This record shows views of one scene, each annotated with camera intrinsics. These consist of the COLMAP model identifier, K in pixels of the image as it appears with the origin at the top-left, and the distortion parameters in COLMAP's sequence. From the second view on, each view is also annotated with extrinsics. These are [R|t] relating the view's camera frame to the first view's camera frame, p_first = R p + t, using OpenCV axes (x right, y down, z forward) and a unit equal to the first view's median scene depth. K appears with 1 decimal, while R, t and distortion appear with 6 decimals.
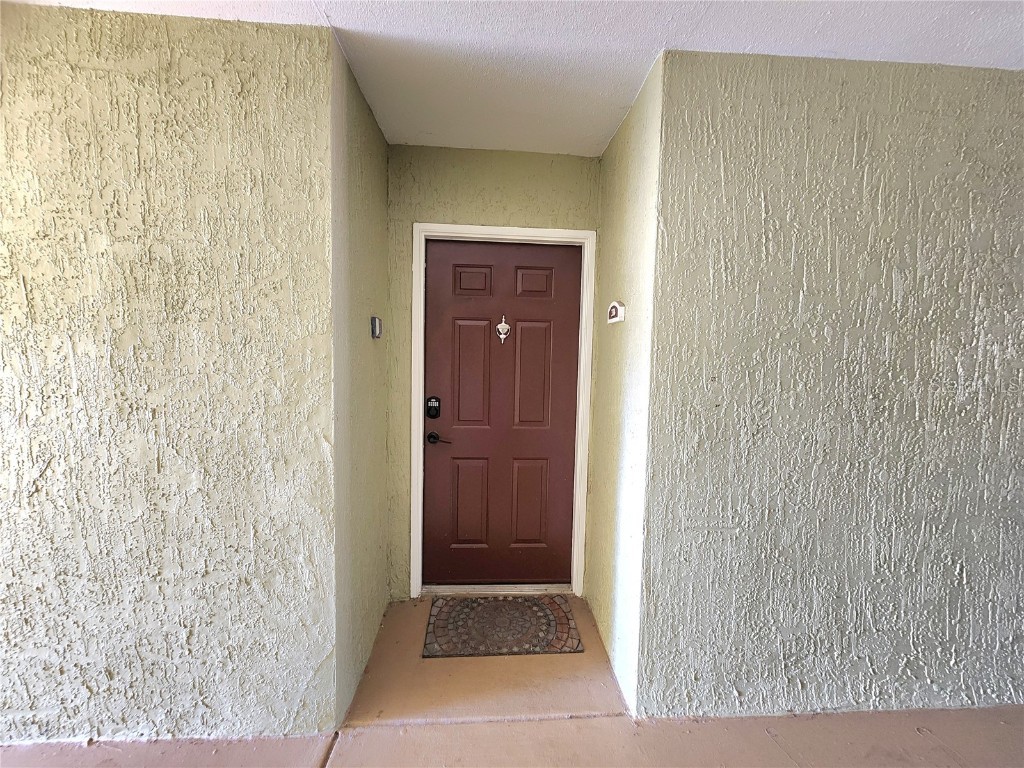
lens RADIAL K [[421.7, 0, 522.0], [0, 421.7, 376.2], [0, 0, 1]] dist [-0.000199, 0.000570]
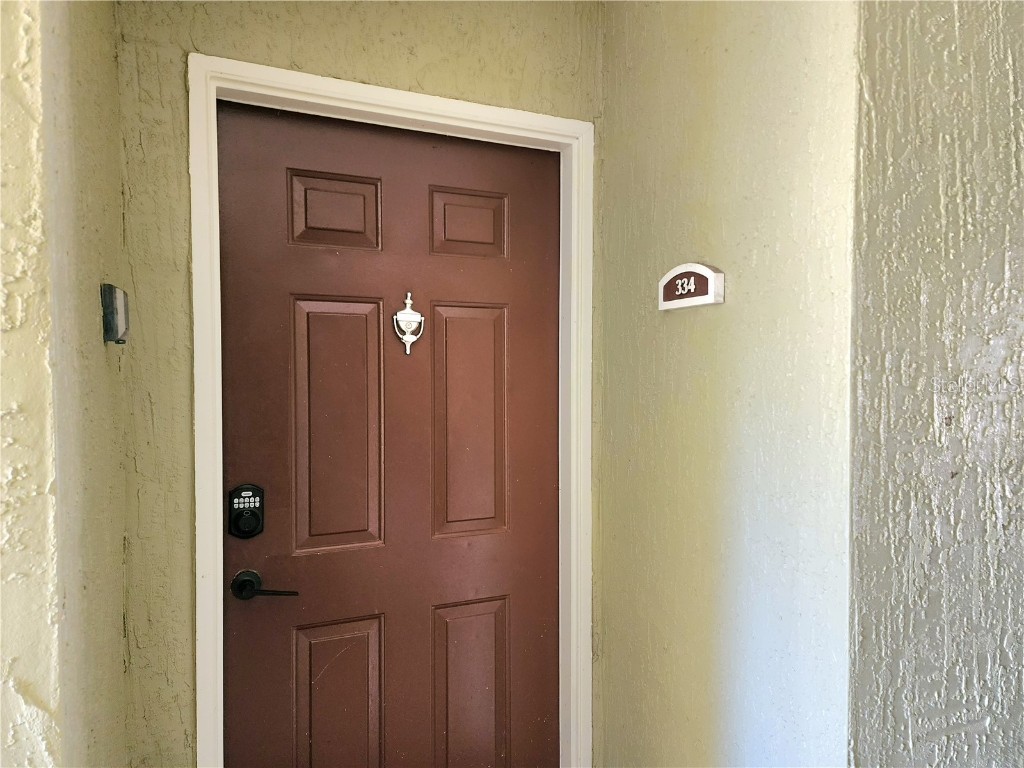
lens RADIAL K [[686.3, 0, 504.4], [0, 686.3, 389.9], [0, 0, 1]] dist [0.035546, -0.013957]
pose [[0.938701, -0.030029, 0.343422, -0.212323], [0.038160, 0.999128, -0.016939, -0.024827], [-0.342614, 0.029006, 0.939028, 0.292943]]
